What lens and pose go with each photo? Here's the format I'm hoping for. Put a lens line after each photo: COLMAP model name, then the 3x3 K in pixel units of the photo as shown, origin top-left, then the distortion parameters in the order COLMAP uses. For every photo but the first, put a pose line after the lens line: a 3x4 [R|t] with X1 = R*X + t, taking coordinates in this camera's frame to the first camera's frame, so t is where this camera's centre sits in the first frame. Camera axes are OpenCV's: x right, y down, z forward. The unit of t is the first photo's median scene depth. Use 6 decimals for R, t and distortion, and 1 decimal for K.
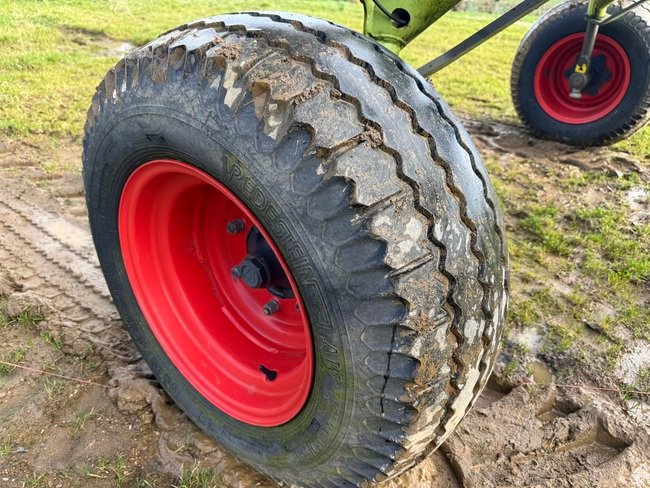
lens RADIAL K [[456.6, 0, 325.0], [0, 456.6, 244.0], [0, 0, 1]] dist [0.053332, -0.041312]
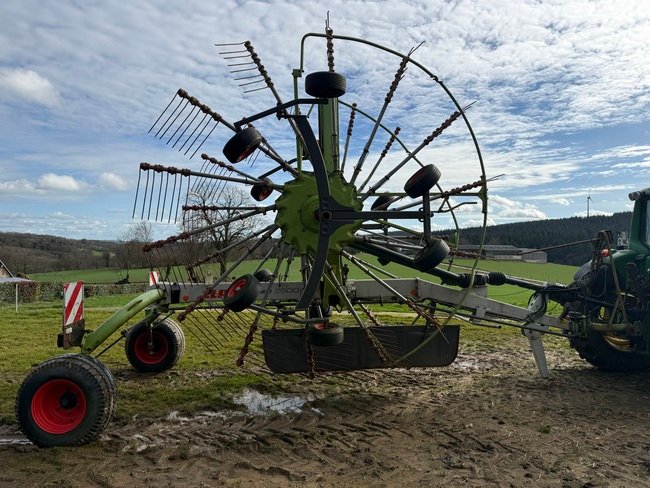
lens RADIAL K [[456.6, 0, 325.0], [0, 456.6, 244.0], [0, 0, 1]] dist [0.053332, -0.041312]
pose [[0.744521, -0.027435, 0.667035, -1.346491], [0.373998, 0.844789, -0.382698, 1.562879], [-0.553005, 0.534396, 0.639223, -4.617376]]
